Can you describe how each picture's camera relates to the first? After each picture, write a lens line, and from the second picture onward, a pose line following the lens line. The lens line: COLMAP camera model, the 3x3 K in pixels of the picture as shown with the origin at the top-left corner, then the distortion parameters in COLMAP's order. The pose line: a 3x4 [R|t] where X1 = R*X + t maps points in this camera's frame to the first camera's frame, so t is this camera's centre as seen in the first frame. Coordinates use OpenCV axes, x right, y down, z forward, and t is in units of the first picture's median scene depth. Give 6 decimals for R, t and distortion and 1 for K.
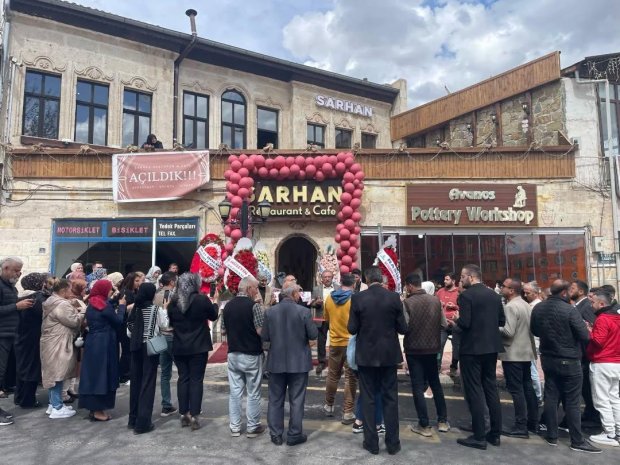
lens RADIAL K [[461.3, 0, 309.6], [0, 461.3, 232.8], [0, 0, 1]] dist [0.086700, -0.110814]
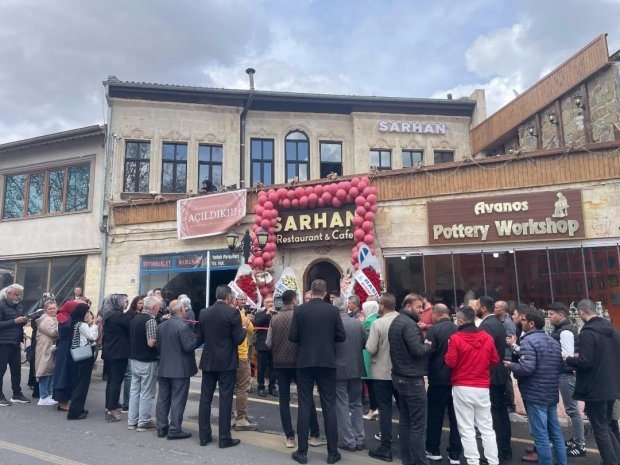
lens RADIAL K [[461.3, 0, 310.7], [0, 461.3, 234.1], [0, 0, 1]] dist [0.086700, -0.110814]
pose [[0.924354, -0.064840, -0.375986, 0.346529], [0.043154, 0.996898, -0.065825, 0.014667], [0.379088, 0.044621, 0.924284, 0.016255]]
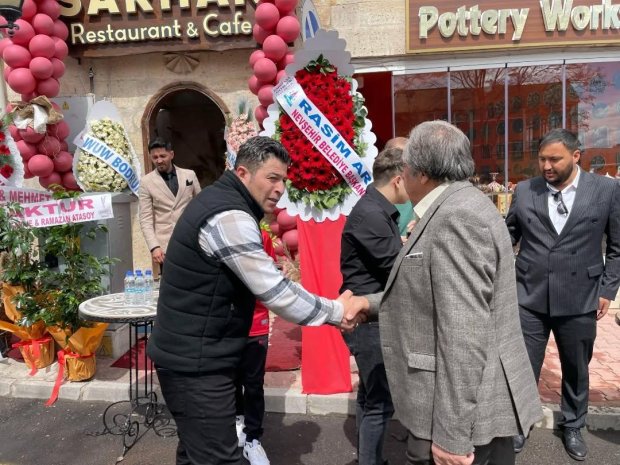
lens RADIAL K [[469.6, 0, 309.3], [0, 469.6, 234.0], [0, 0, 1]] dist [0.080713, -0.106670]
pose [[0.995527, -0.028461, -0.090092, 0.148487], [0.045318, 0.980543, 0.191000, 0.069517], [0.082904, -0.194229, 0.977447, 0.484687]]
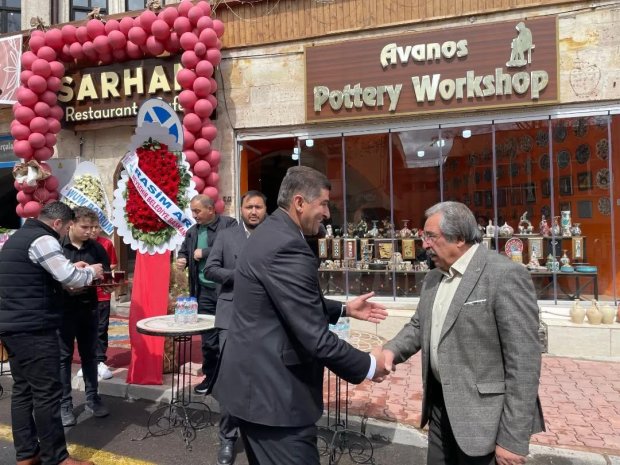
lens RADIAL K [[461.3, 0, 302.0], [0, 461.3, 227.7], [0, 0, 1]] dist [0.086700, -0.110814]
pose [[0.957285, -0.015446, -0.288735, 0.369611], [0.041644, 0.995526, 0.084814, 0.067391], [0.286133, -0.093215, 0.953645, 0.433890]]
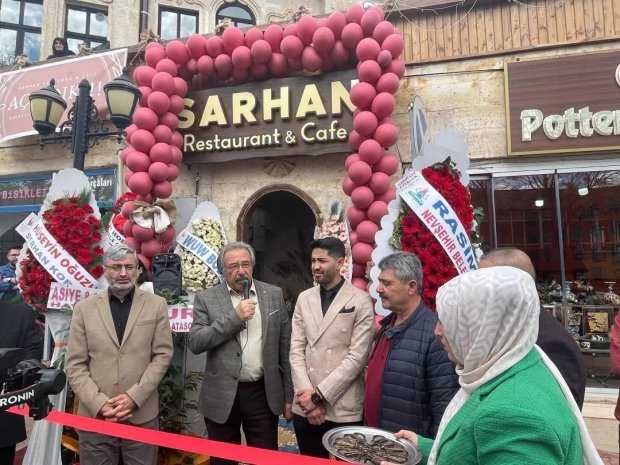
lens RADIAL K [[413.2, 0, 307.3], [0, 413.2, 239.5], [0, 0, 1]] dist [-0.002340, -0.001109]
pose [[0.965485, -0.020807, -0.259628, 0.122982], [0.023433, 0.999701, 0.007022, 0.060075], [0.259404, -0.012863, 0.965683, 0.562116]]
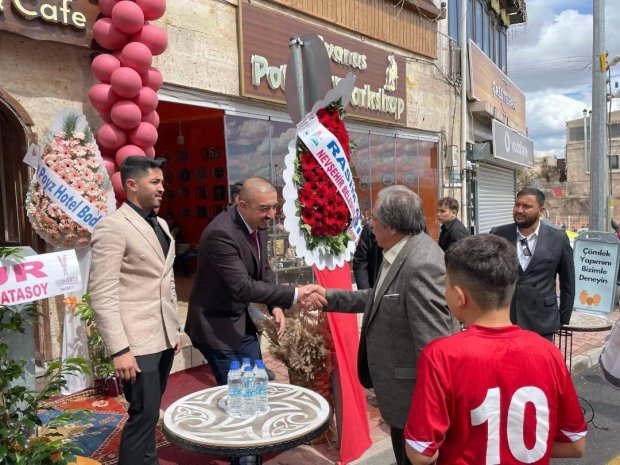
lens RADIAL K [[461.3, 0, 313.7], [0, 461.3, 237.3], [0, 0, 1]] dist [0.086700, -0.110814]
pose [[0.742124, -0.059075, 0.667654, -0.061875], [-0.037326, 0.990920, 0.129168, 0.065019], [-0.669223, -0.120780, 0.733180, 0.586477]]
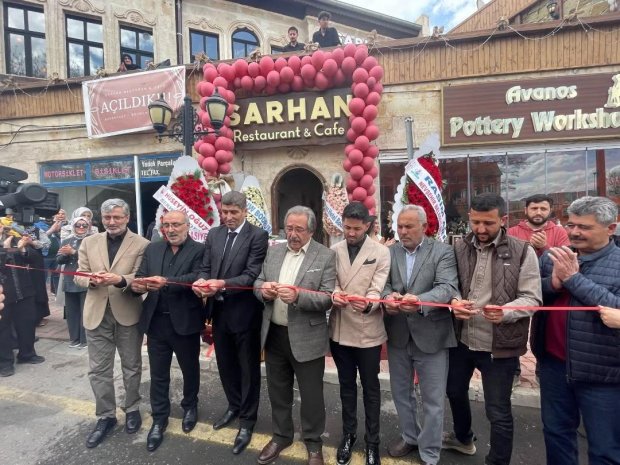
lens RADIAL K [[284.5, 0, 309.6], [0, 284.5, 233.4], [0, 0, 1]] dist [-0.003139, 0.000455]
pose [[0.988522, -0.020591, -0.149668, 0.064980], [0.040300, 0.990712, 0.129869, 0.057131], [0.145604, -0.134410, 0.980170, 0.505248]]
